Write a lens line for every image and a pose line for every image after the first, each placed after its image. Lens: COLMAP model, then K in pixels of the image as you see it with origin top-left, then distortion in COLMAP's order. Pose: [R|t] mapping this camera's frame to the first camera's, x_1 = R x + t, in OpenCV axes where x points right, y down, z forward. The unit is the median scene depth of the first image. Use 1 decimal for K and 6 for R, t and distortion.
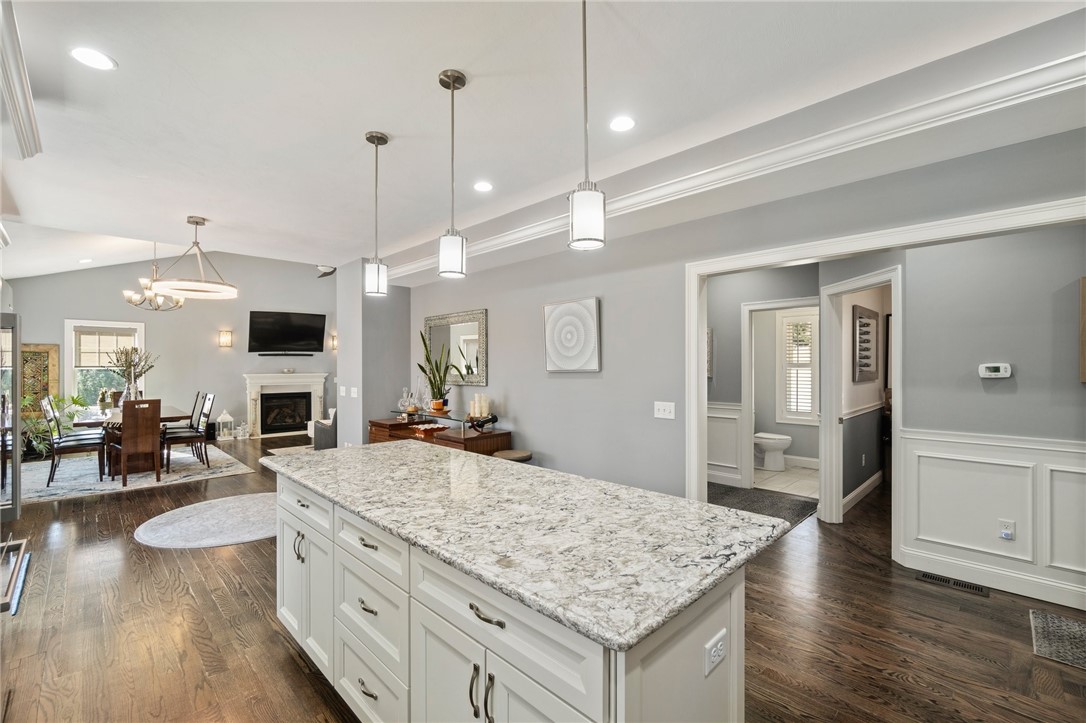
lens RADIAL K [[475.7, 0, 547.5], [0, 475.7, 367.1], [0, 0, 1]] dist [0.000117, 0.000026]
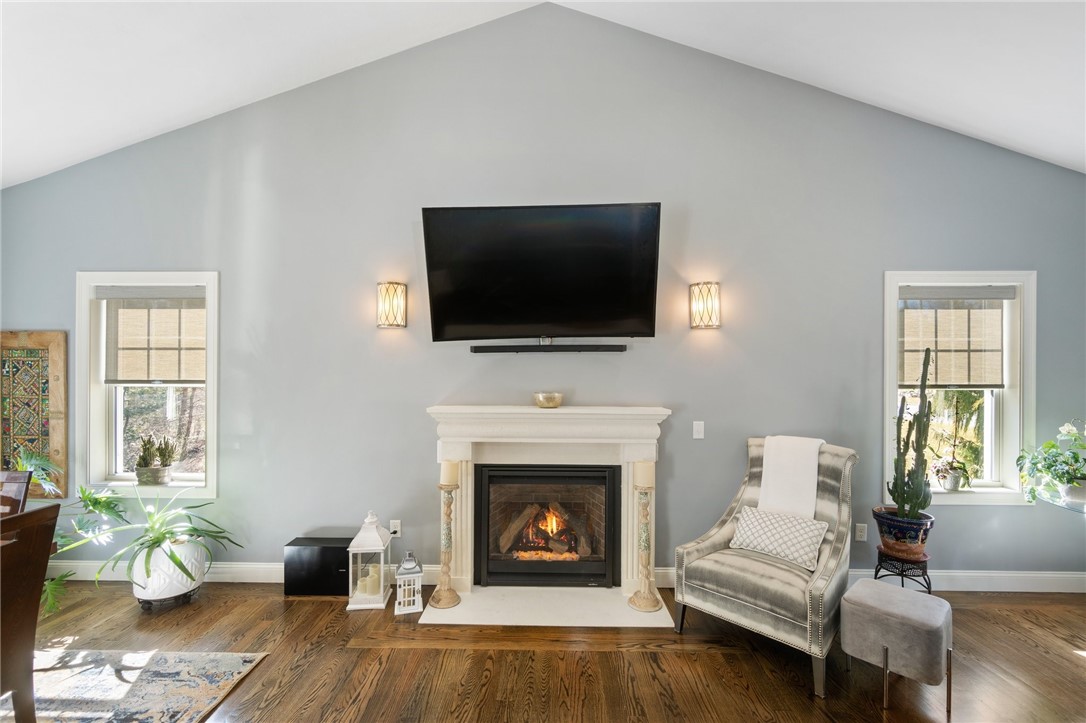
lens RADIAL K [[475.7, 0, 547.5], [0, 475.7, 367.1], [0, 0, 1]] dist [0.000117, 0.000026]
pose [[0.694053, 0.000841, -0.719924, -0.335541], [-0.005103, 0.999980, -0.003751, -0.012384], [0.719906, 0.006277, 0.694043, 0.823373]]
